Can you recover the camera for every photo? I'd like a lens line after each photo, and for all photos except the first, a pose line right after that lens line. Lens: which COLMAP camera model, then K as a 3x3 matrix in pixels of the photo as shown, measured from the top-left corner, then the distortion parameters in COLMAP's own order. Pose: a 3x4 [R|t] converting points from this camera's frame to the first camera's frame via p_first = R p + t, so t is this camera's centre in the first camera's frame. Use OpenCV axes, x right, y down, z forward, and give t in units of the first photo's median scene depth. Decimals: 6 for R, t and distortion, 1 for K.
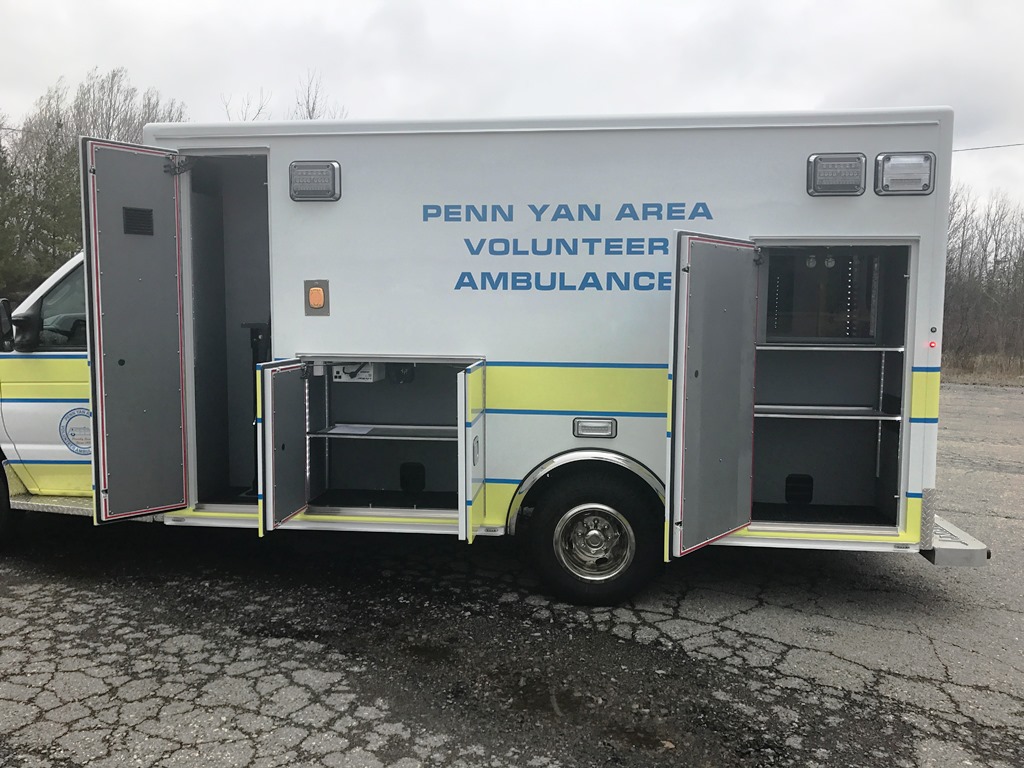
lens RADIAL K [[835.2, 0, 507.4], [0, 835.2, 384.5], [0, 0, 1]] dist [0.056035, -0.084671]
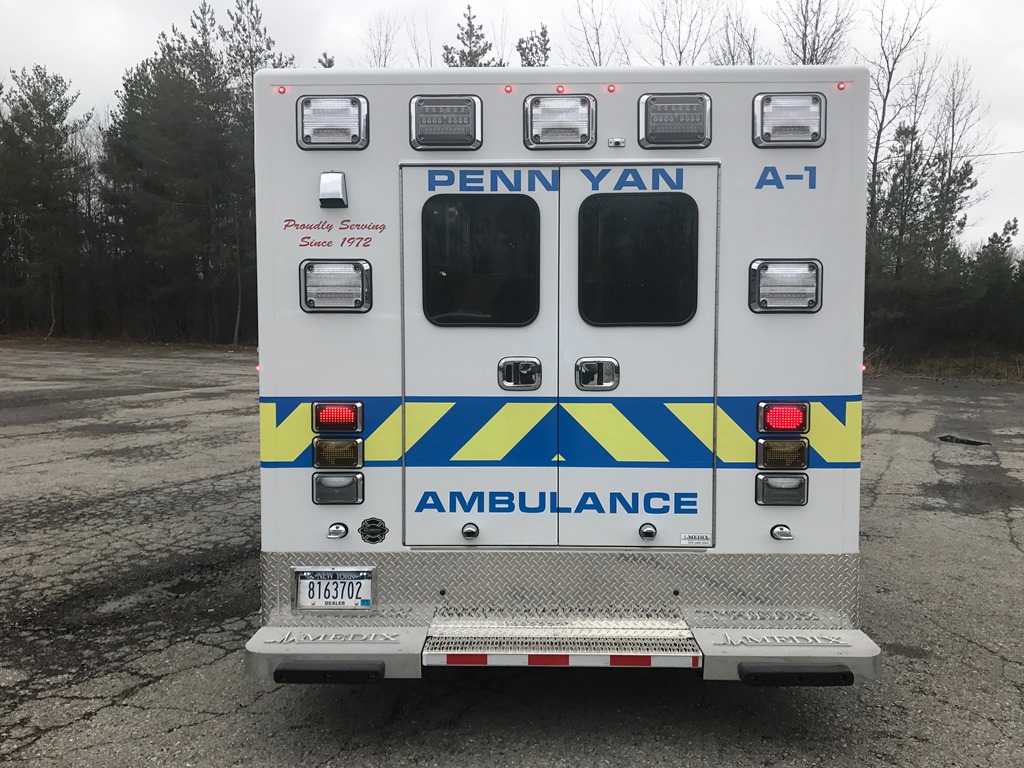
lens RADIAL K [[835.2, 0, 507.4], [0, 835.2, 384.5], [0, 0, 1]] dist [0.056035, -0.084671]
pose [[0.104386, 0.056873, -0.992909, 1.275160], [-0.087264, 0.995037, 0.047820, -0.087084], [0.990701, 0.081653, 0.108831, 1.102341]]
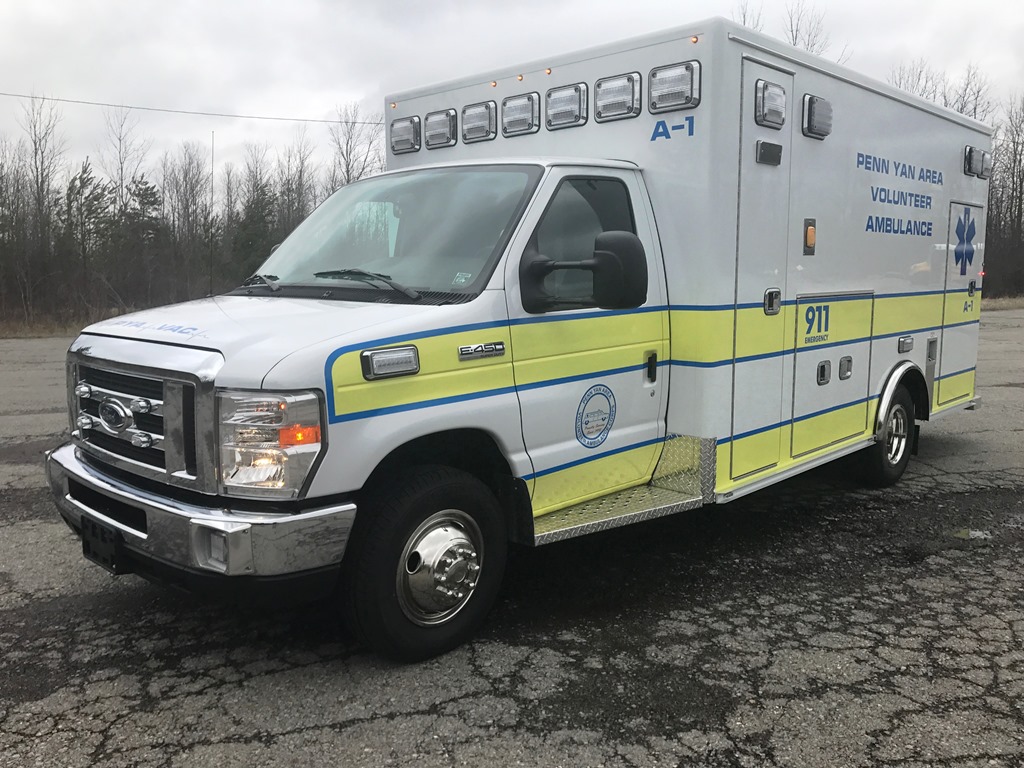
lens RADIAL K [[835.2, 0, 507.4], [0, 835.2, 384.5], [0, 0, 1]] dist [0.056035, -0.084671]
pose [[0.603269, -0.116916, 0.788921, -1.296501], [0.081862, 0.993049, 0.084570, -0.045630], [-0.793325, 0.013565, 0.608647, 0.712768]]
